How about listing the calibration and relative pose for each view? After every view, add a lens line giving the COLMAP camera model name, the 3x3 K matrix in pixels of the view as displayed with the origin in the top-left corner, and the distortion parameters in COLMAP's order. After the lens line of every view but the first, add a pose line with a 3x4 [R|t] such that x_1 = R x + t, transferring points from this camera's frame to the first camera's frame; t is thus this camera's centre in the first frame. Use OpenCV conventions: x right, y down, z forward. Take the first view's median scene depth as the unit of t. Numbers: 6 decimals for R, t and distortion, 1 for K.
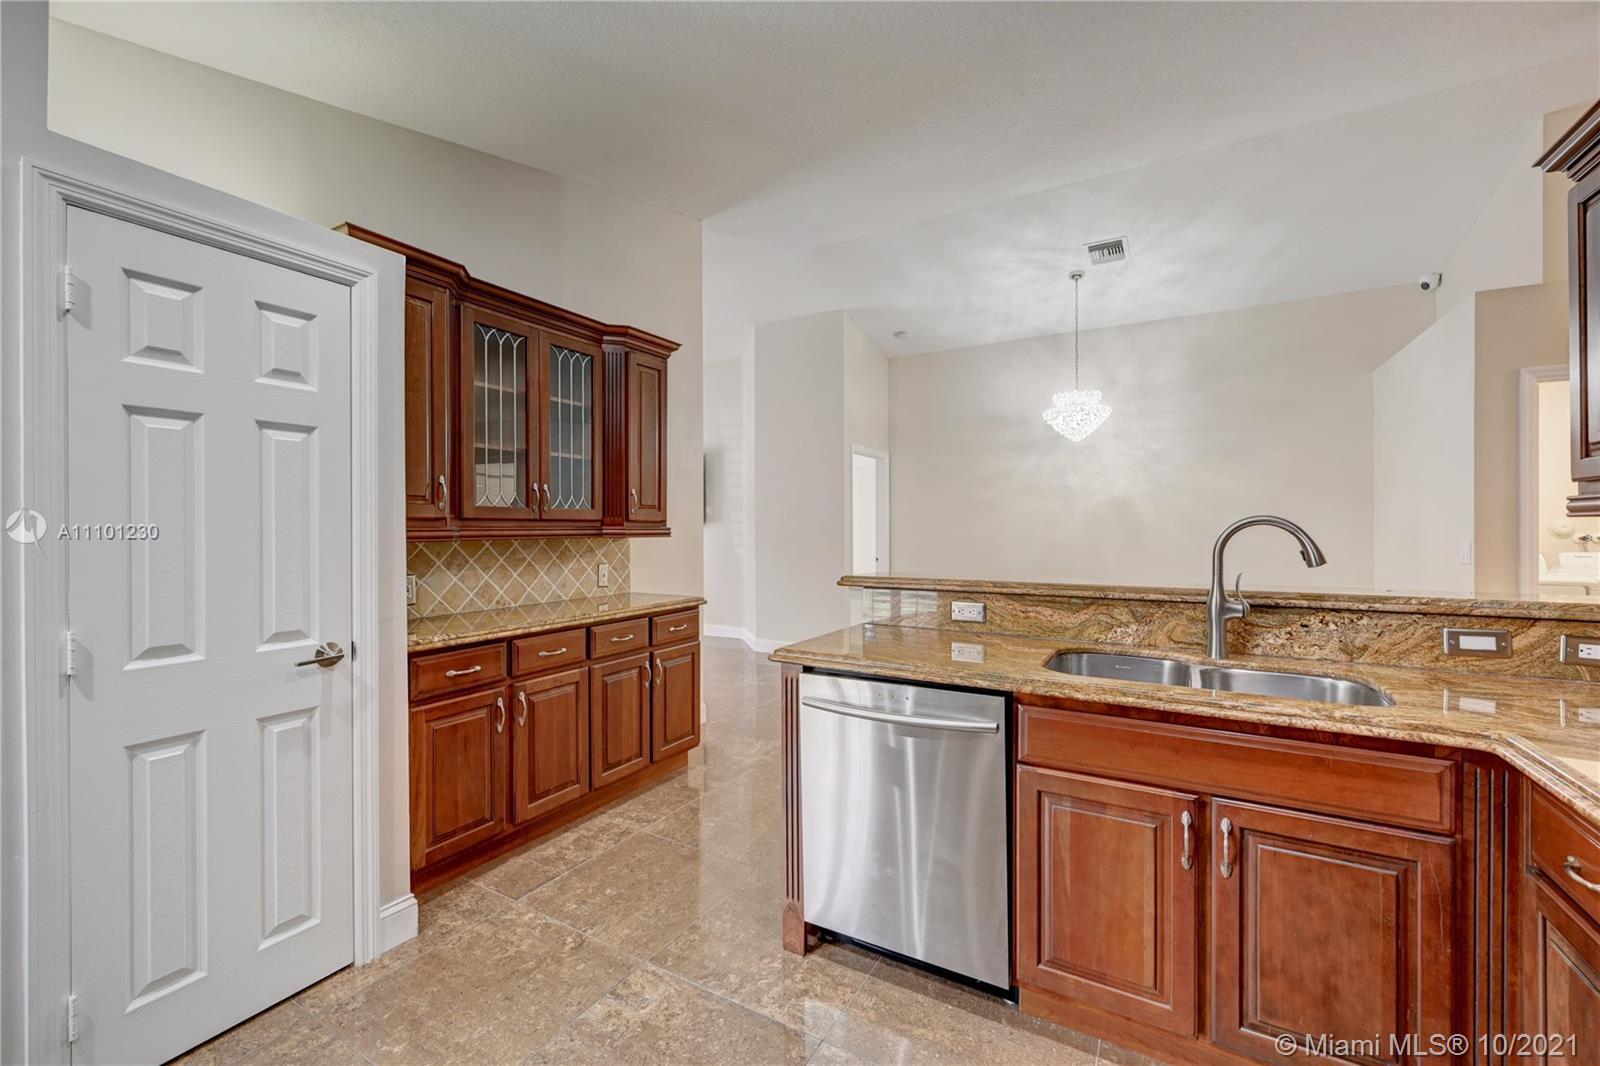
lens RADIAL K [[645.1, 0, 803.6], [0, 645.1, 529.3], [0, 0, 1]] dist [0.001203, 0.000129]
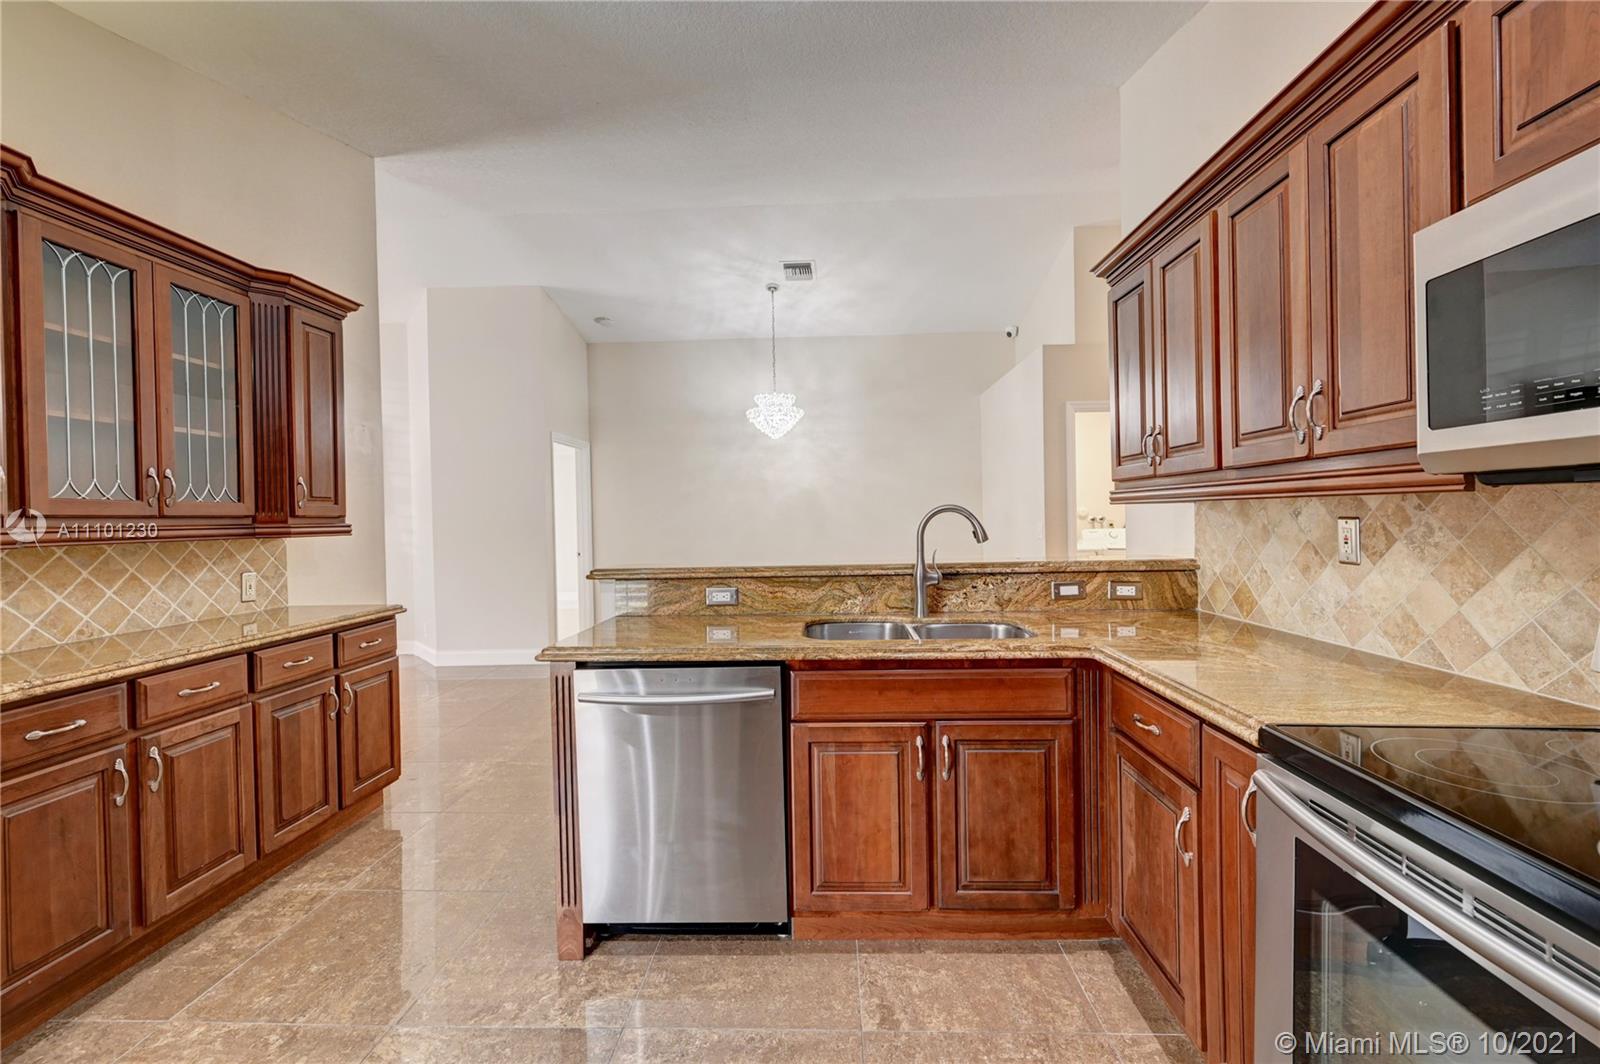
lens RADIAL K [[656.6, 0, 805.7], [0, 656.6, 522.5], [0, 0, 1]] dist [0.000384, 0.000035]
pose [[0.884482, -0.018483, 0.466207, -0.118801], [0.017916, 0.999824, 0.005647, 0.001498], [-0.466230, 0.003358, 0.884657, -0.027852]]
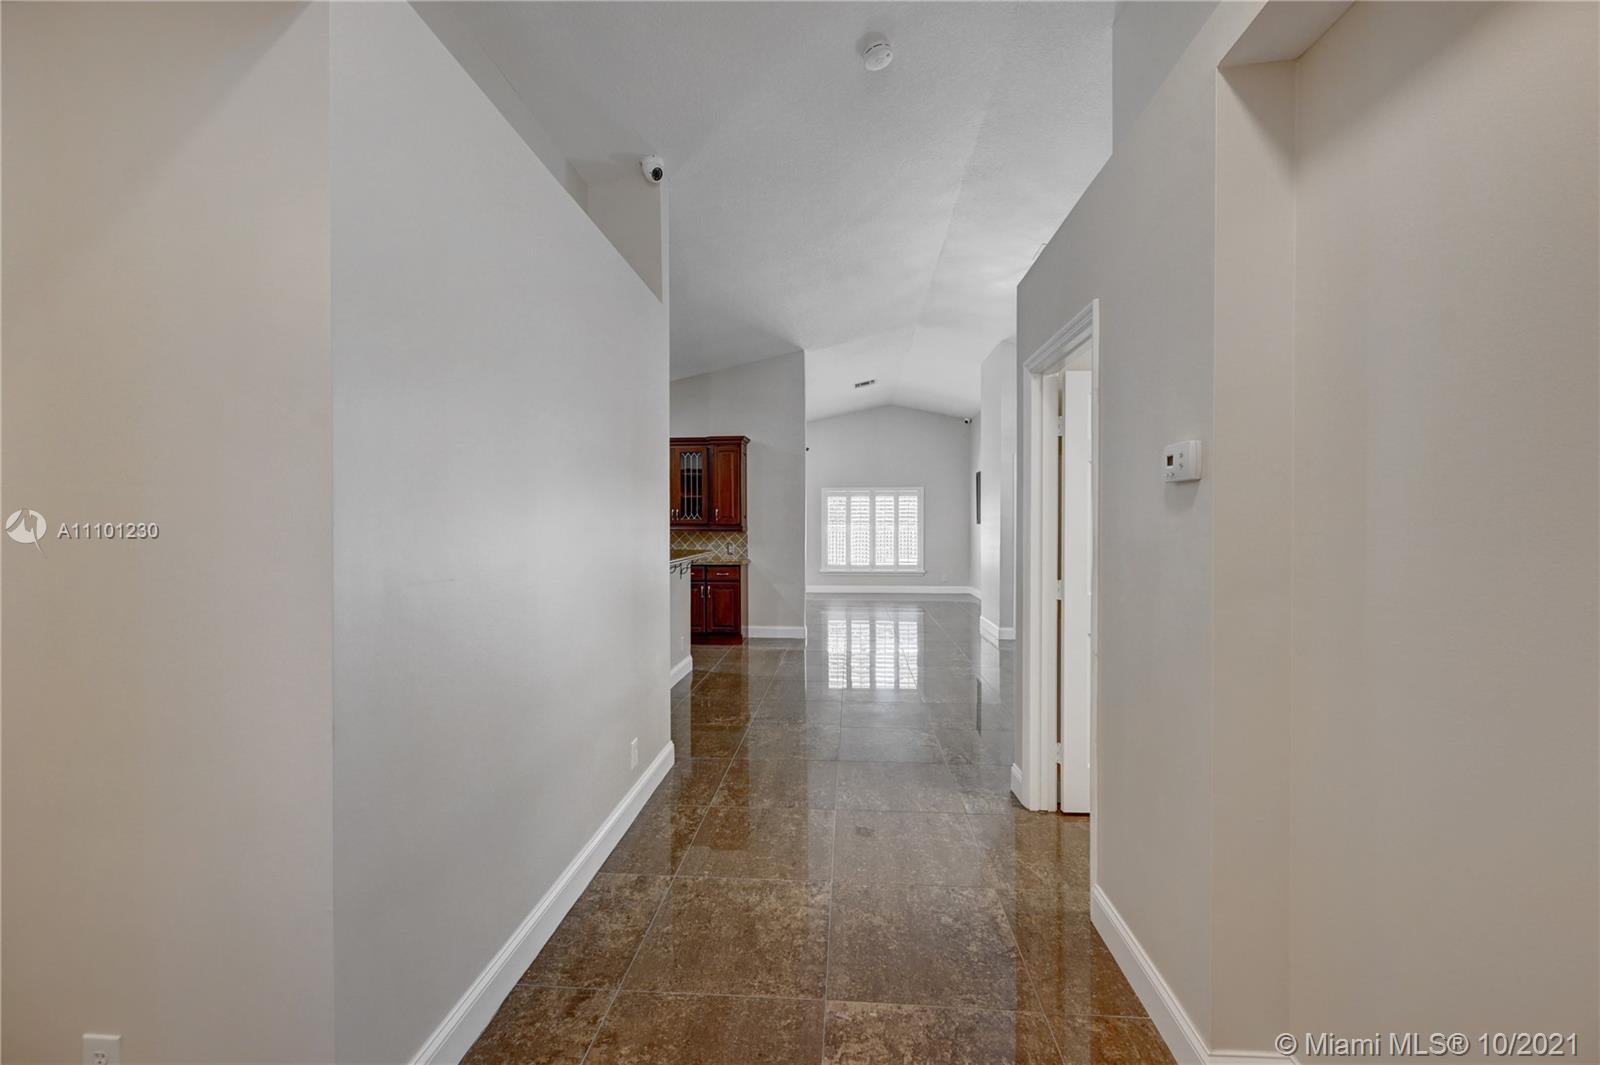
lens RADIAL K [[629.1, 0, 805.2], [0, 629.1, 523.3], [0, 0, 1]] dist [-0.000759, -0.000115]
pose [[0.440673, 0.006803, -0.897642, 2.344895], [-0.005475, 0.999973, 0.004891, -0.034339], [0.897651, 0.002759, 0.440698, 0.442201]]
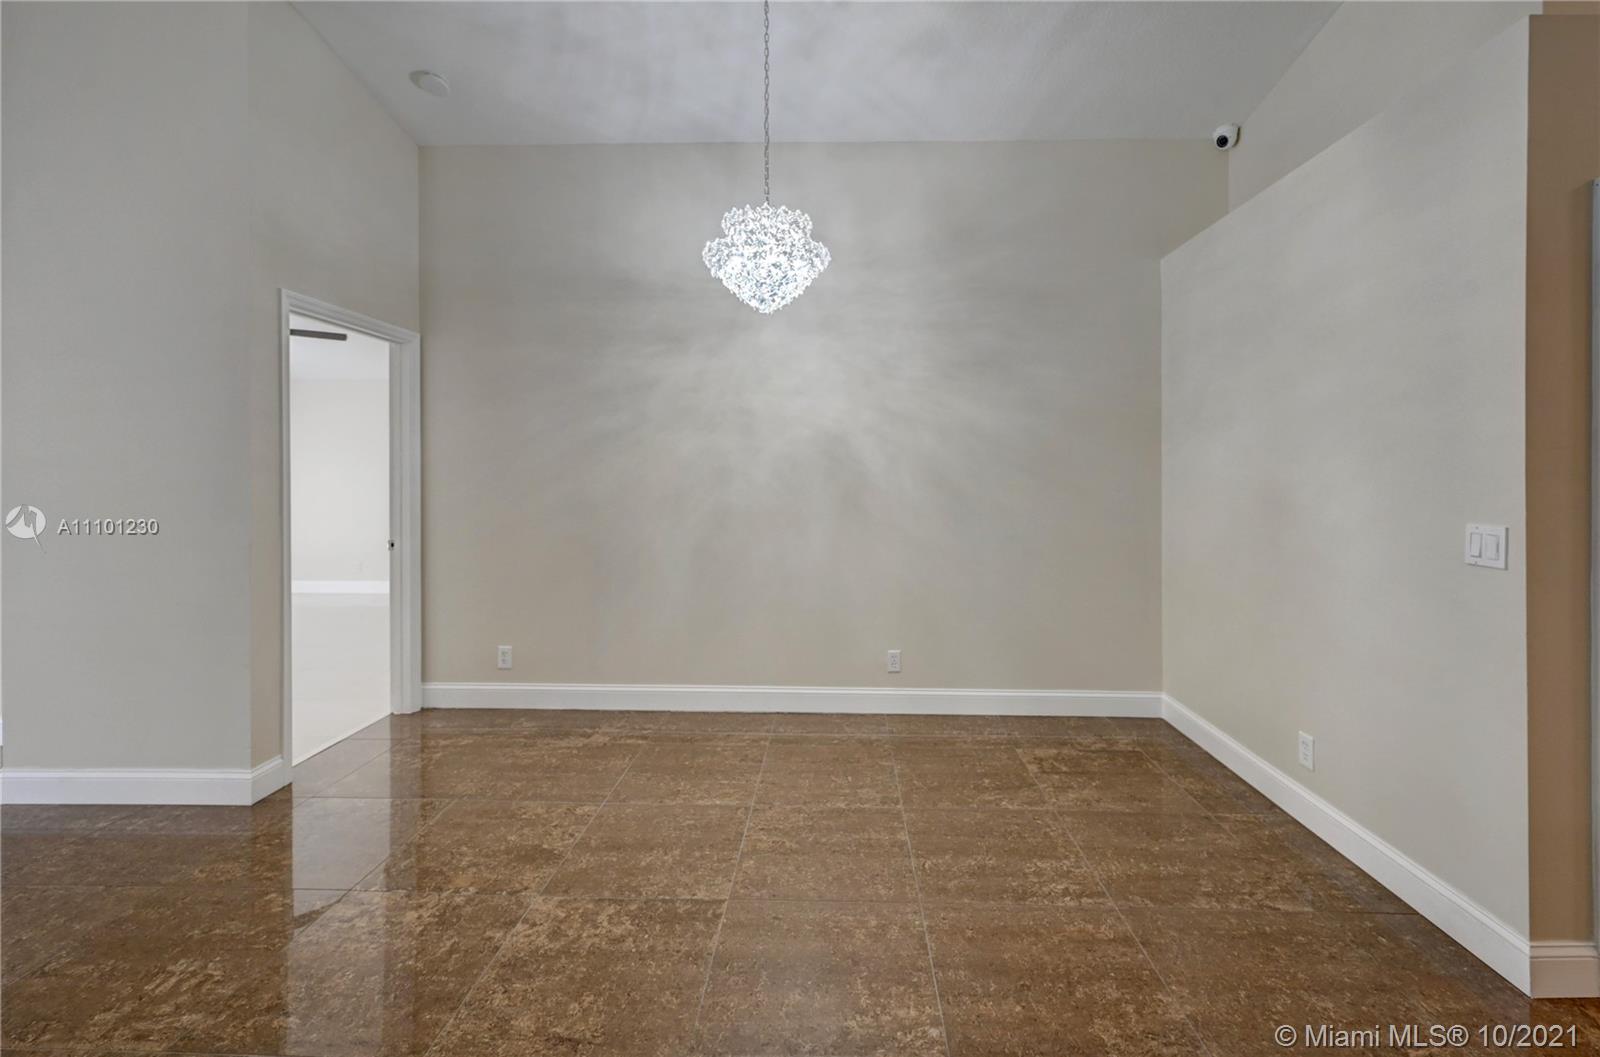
lens RADIAL K [[682.3, 0, 820.7], [0, 682.3, 474.1], [0, 0, 1]] dist [0.000195, 0.000150]
pose [[0.877197, 0.005739, 0.480097, 0.443701], [-0.004506, 0.999983, -0.003722, -0.020019], [-0.480110, 0.001101, 0.877208, 1.103559]]
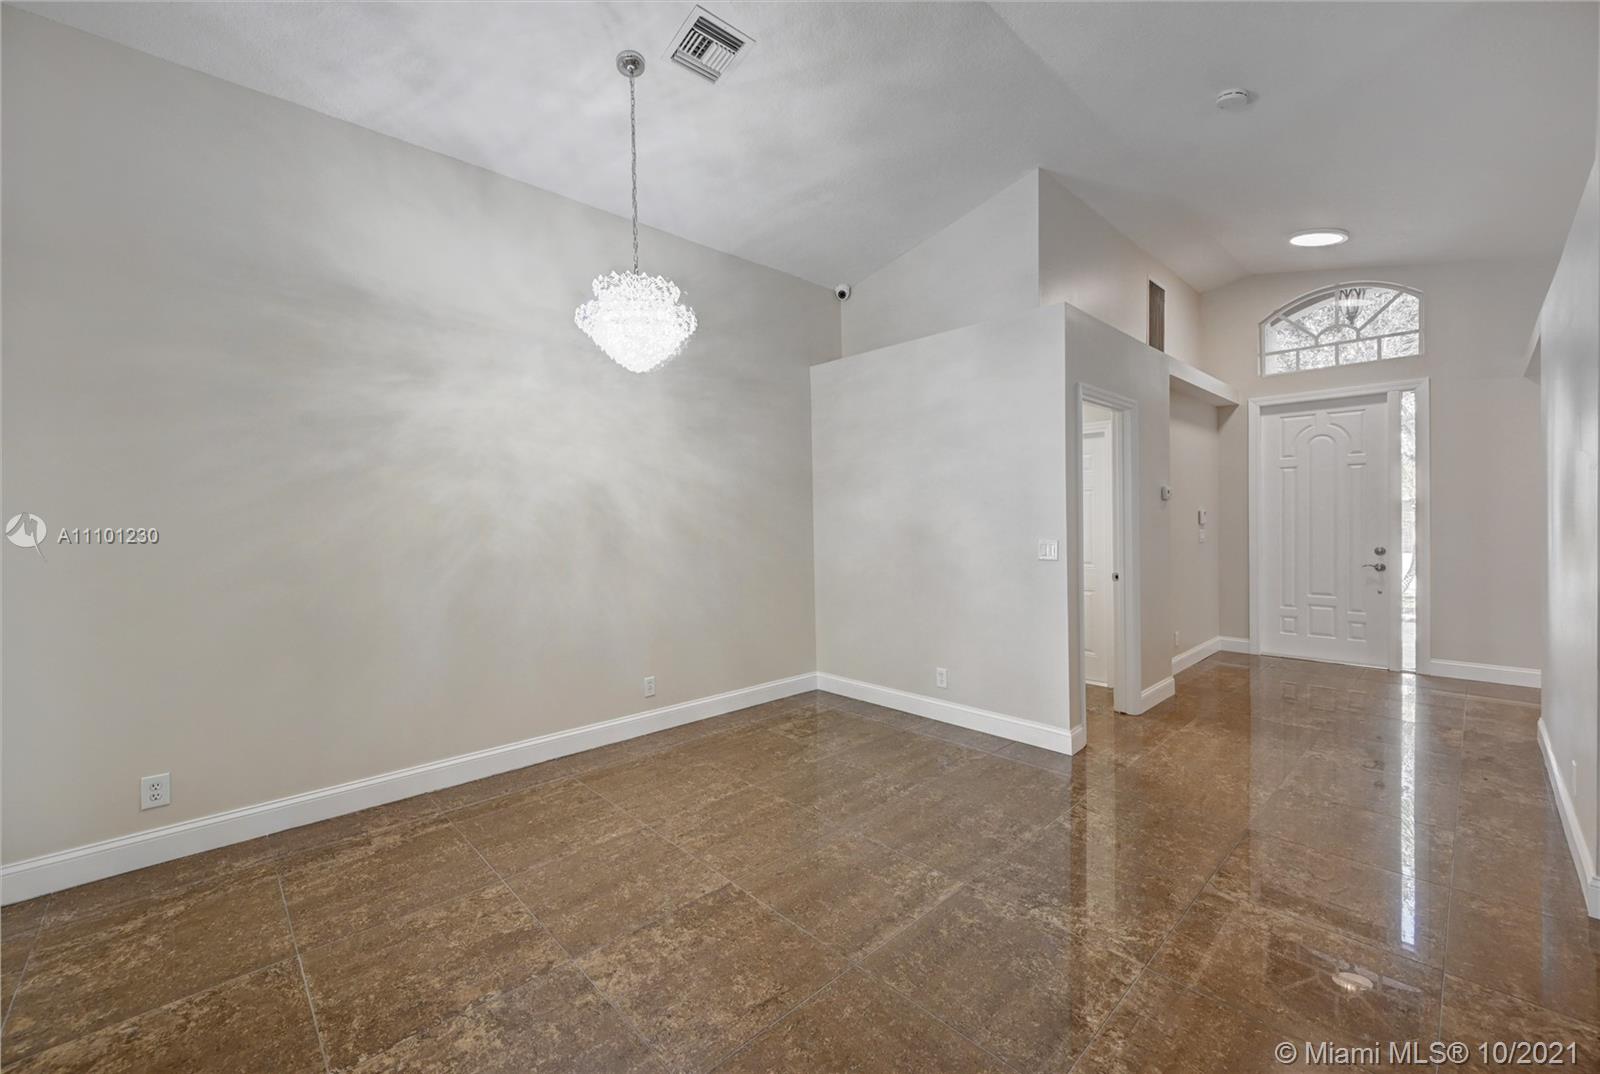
lens RADIAL K [[645.0, 0, 792.0], [0, 645.0, 524.9], [0, 0, 1]] dist [0.000254, 0.000096]
pose [[0.284650, -0.008125, 0.958597, -0.128713], [0.012104, 0.999915, 0.004881, -0.019660], [-0.958555, 0.010214, 0.284724, 1.548839]]
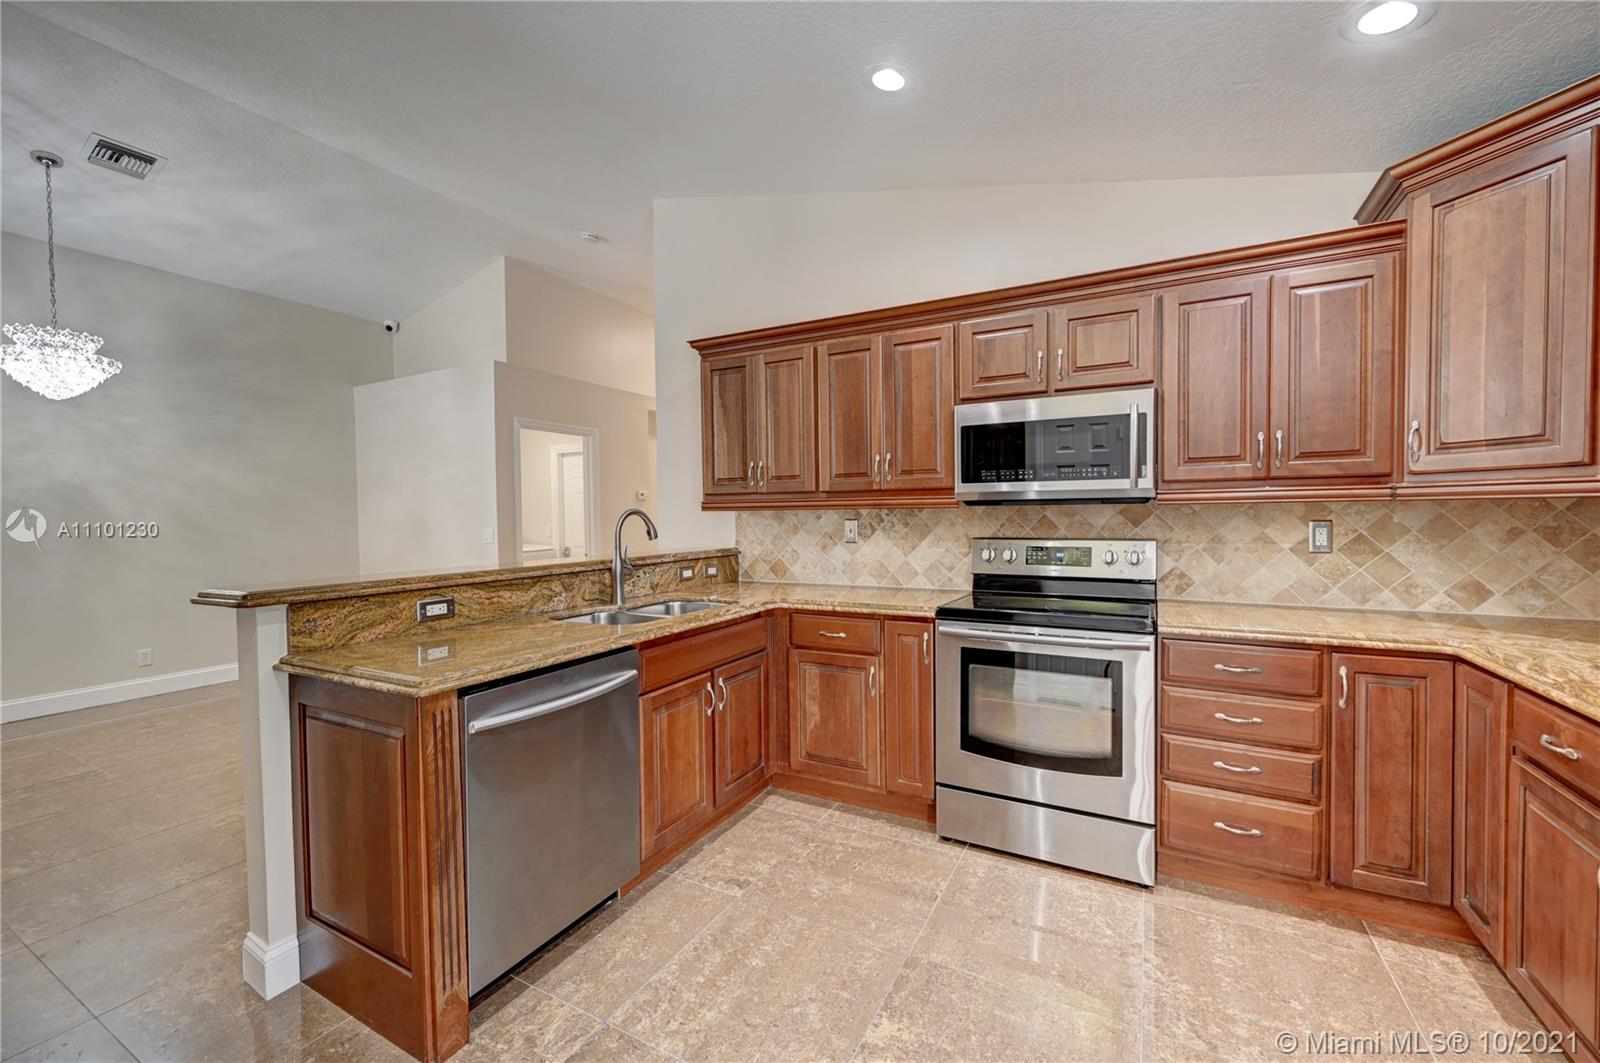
lens RADIAL K [[642.8, 0, 802.2], [0, 642.8, 526.0], [0, 0, 1]] dist [0.000664, 0.000127]
pose [[-0.027414, -0.016155, 0.999494, -0.635860], [0.014386, 0.999759, 0.016554, 0.000238], [-0.999521, 0.014833, -0.027175, 0.459890]]
